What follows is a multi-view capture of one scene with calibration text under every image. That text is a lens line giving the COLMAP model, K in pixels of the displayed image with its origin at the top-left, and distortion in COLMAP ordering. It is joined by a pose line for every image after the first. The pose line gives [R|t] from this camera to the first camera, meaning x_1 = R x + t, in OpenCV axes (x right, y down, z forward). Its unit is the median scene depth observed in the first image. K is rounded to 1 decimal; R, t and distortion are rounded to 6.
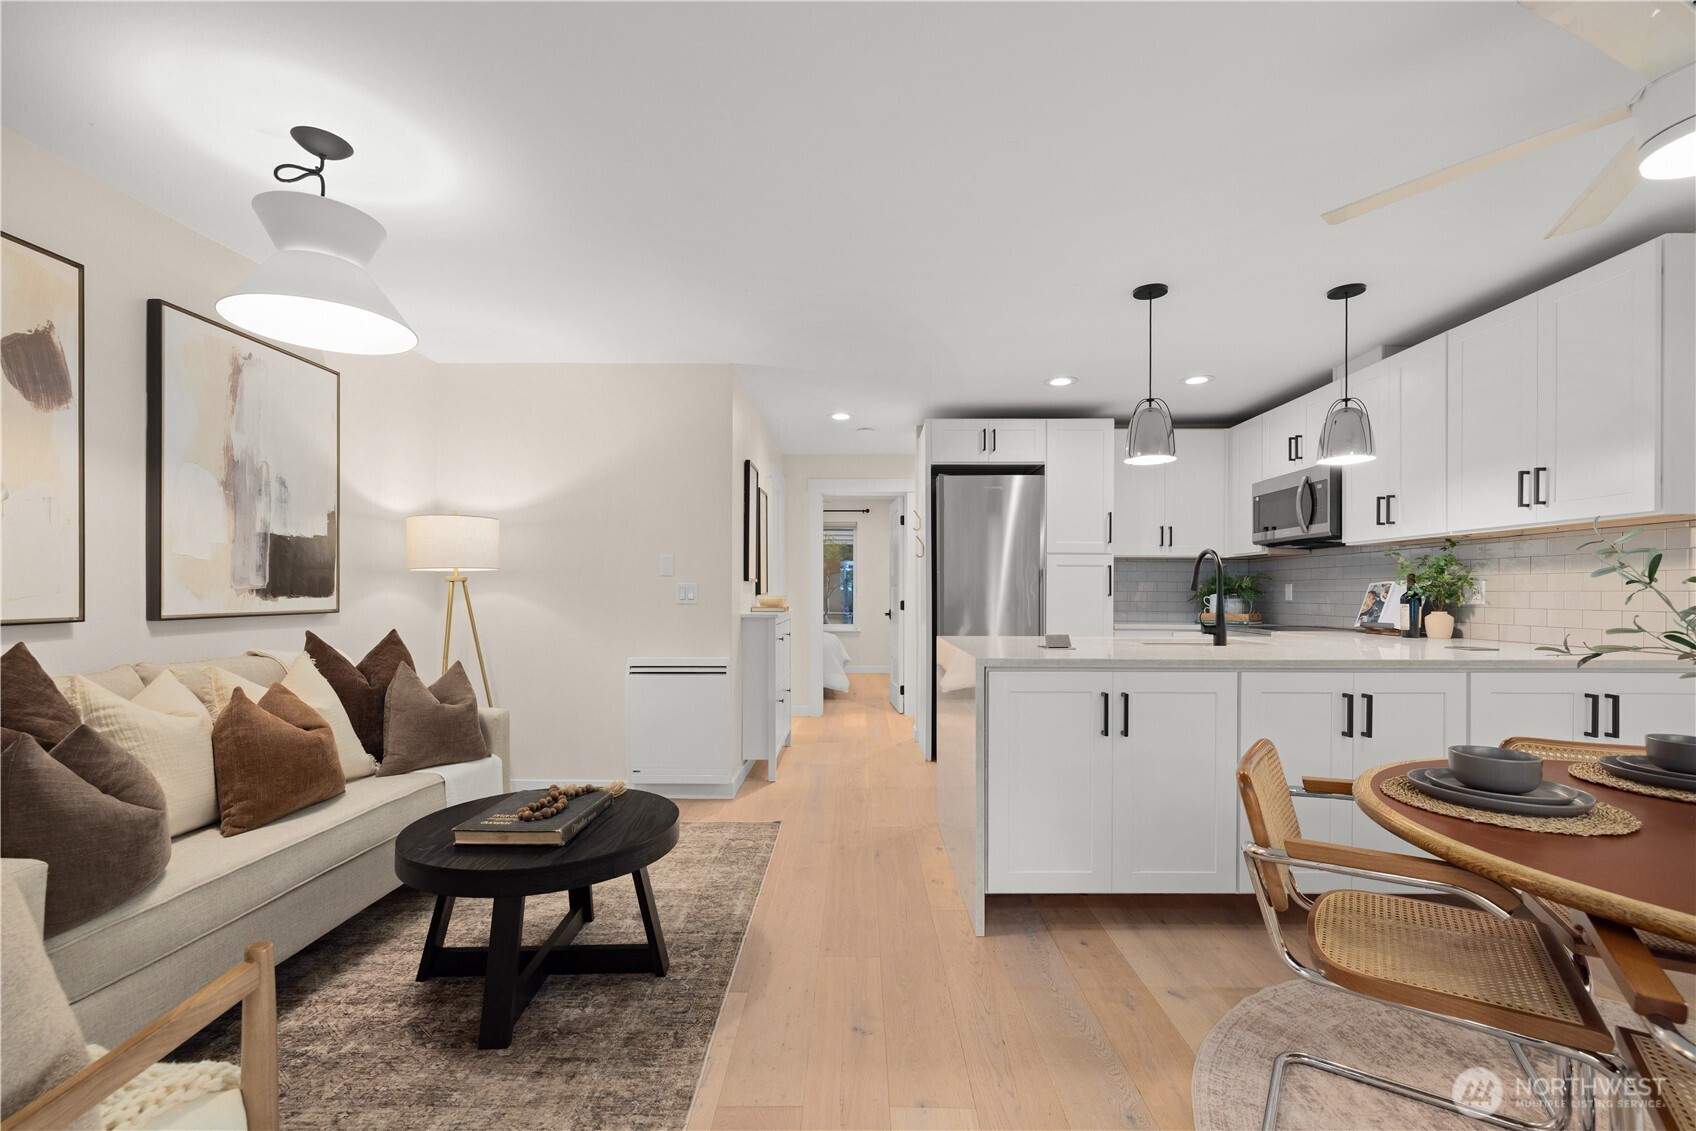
lens RADIAL K [[718.1, 0, 852.8], [0, 718.1, 592.2], [0, 0, 1]] dist [-0.000045, 0.000175]
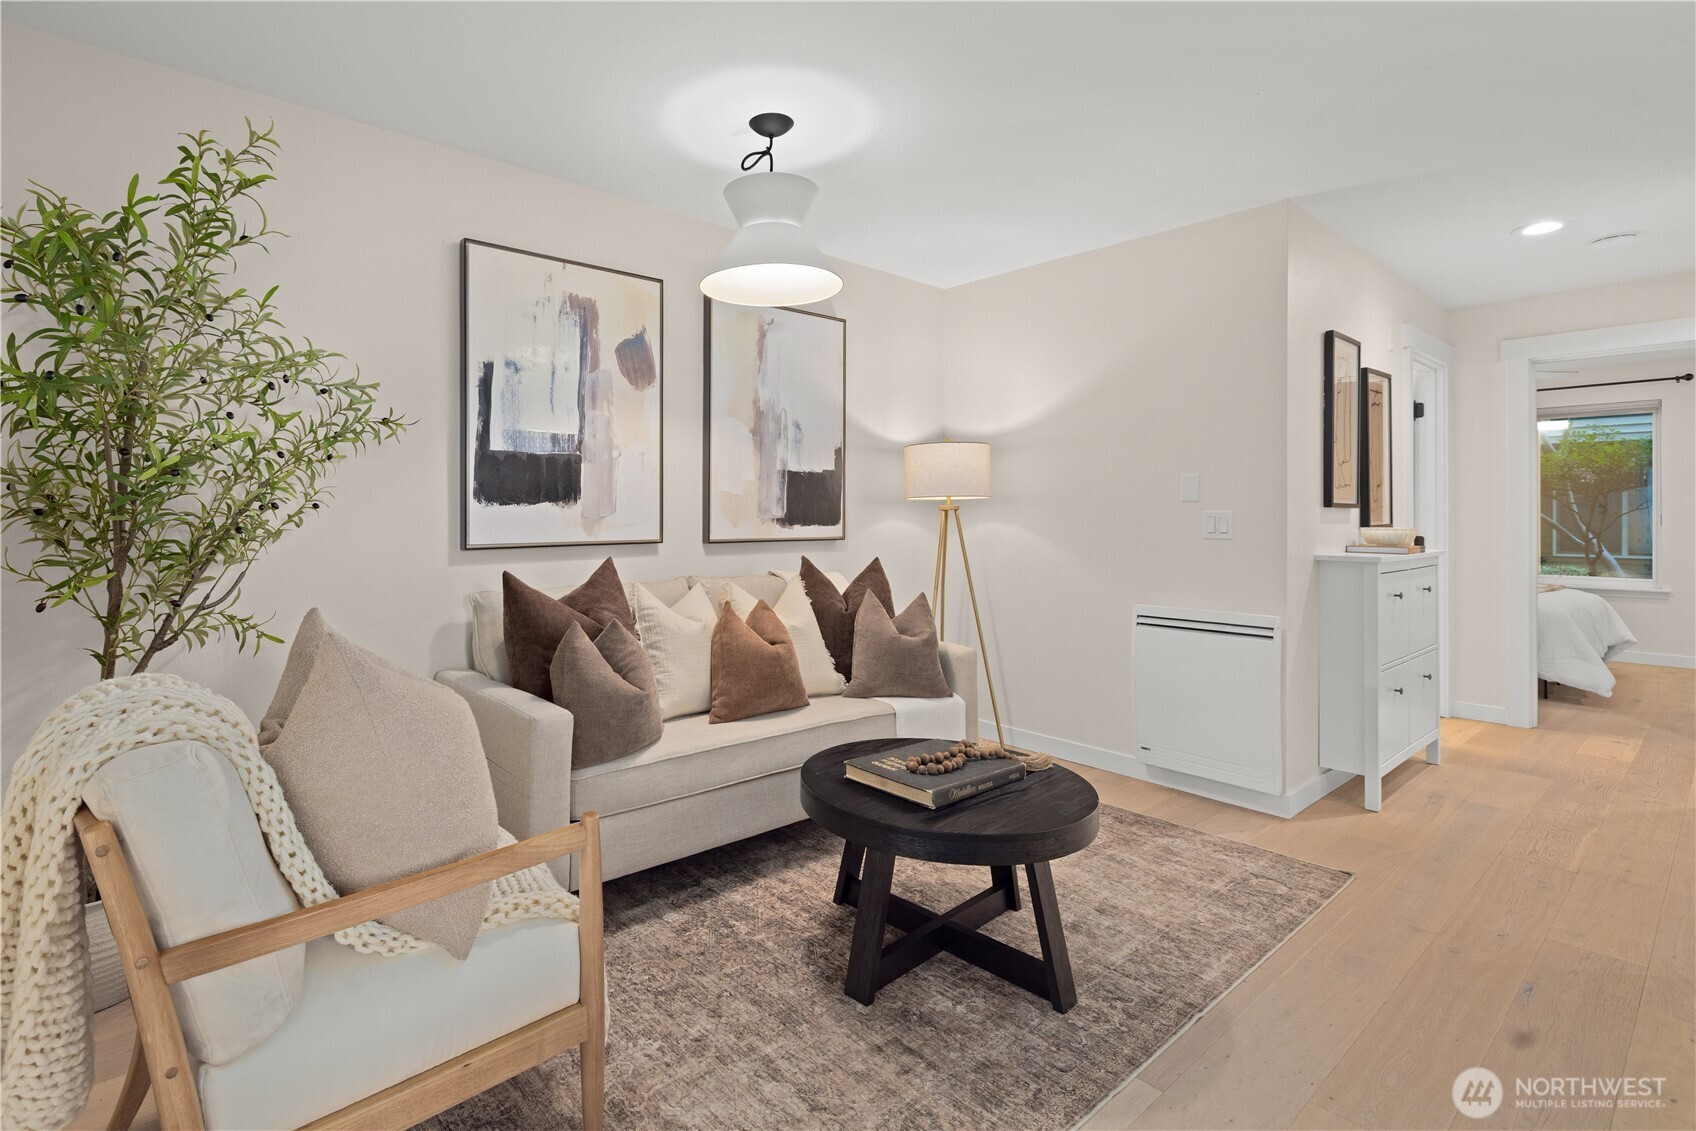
lens RADIAL K [[806.1, 0, 743.4], [0, 806.1, 511.5], [0, 0, 1]] dist [-0.000891, -0.000412]
pose [[0.628300, -0.002777, -0.777966, 0.162732], [-0.003795, 0.999971, -0.006635, -0.006852], [0.777962, 0.007121, 0.628272, 0.132968]]
